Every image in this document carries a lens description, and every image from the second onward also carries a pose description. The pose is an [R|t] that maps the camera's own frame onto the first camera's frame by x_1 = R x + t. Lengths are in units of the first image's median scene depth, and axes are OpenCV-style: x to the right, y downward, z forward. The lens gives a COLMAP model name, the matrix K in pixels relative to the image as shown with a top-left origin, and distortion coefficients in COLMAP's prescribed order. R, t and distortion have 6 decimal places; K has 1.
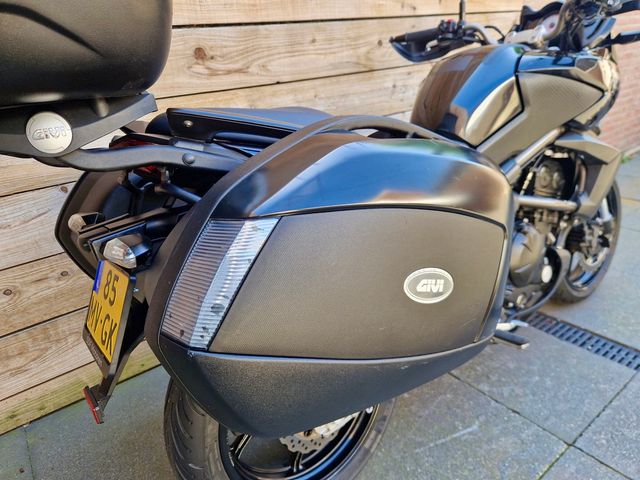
lens RADIAL K [[433.2, 0, 319.0], [0, 433.2, 240.0], [0, 0, 1]] dist [0.052768, -0.046274]
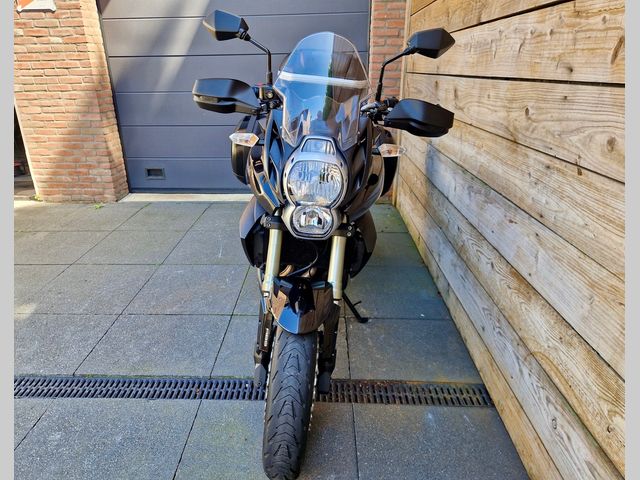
lens RADIAL K [[433.2, 0, 298.0], [0, 433.2, 238.3], [0, 0, 1]] dist [0.052768, -0.046274]
pose [[-0.655195, 0.361261, -0.663483, 1.342460], [-0.230038, 0.741140, 0.630709, -0.926128], [0.719585, 0.565864, -0.402487, 1.568503]]
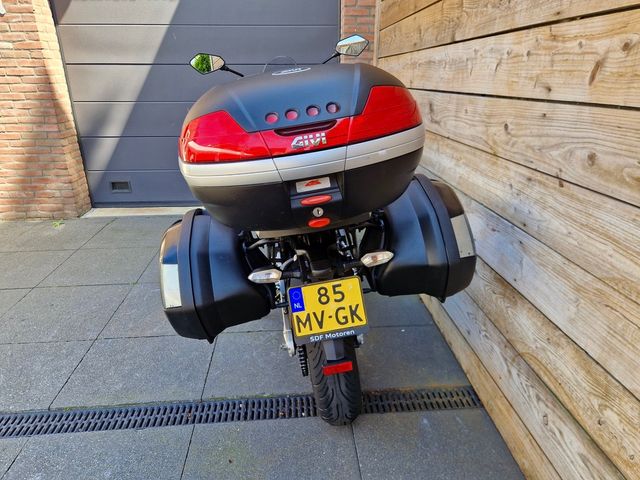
lens RADIAL K [[433.2, 0, 320.0], [0, 433.2, 242.2], [0, 0, 1]] dist [0.052768, -0.046274]
pose [[-0.552367, 0.374478, -0.744753, 1.378550], [-0.282626, 0.756371, 0.589937, -0.916747], [0.784228, 0.536348, -0.311957, 1.502973]]
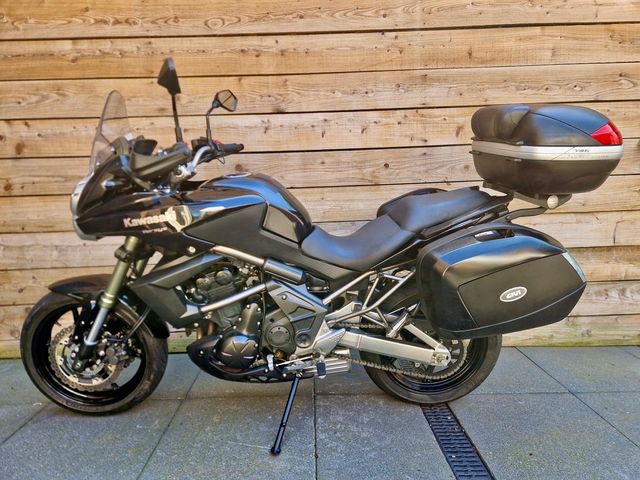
lens RADIAL K [[433.2, 0, 320.7], [0, 433.2, 236.5], [0, 0, 1]] dist [0.052768, -0.046274]
pose [[0.808066, 0.128646, -0.574874, 1.030011], [-0.263206, 0.951886, -0.156959, 0.006708], [0.527022, 0.278144, 0.803047, -0.113130]]
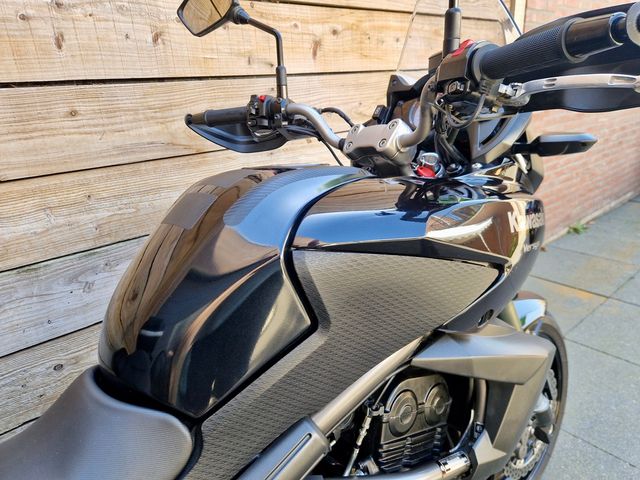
lens RADIAL K [[433.2, 0, 323.6], [0, 433.2, 240.5], [0, 0, 1]] dist [0.052768, -0.046274]
pose [[0.997964, 0.008529, 0.063210, 0.367830], [-0.004227, 0.997684, -0.067885, -0.290924], [-0.063642, 0.067480, 0.995689, 0.462504]]
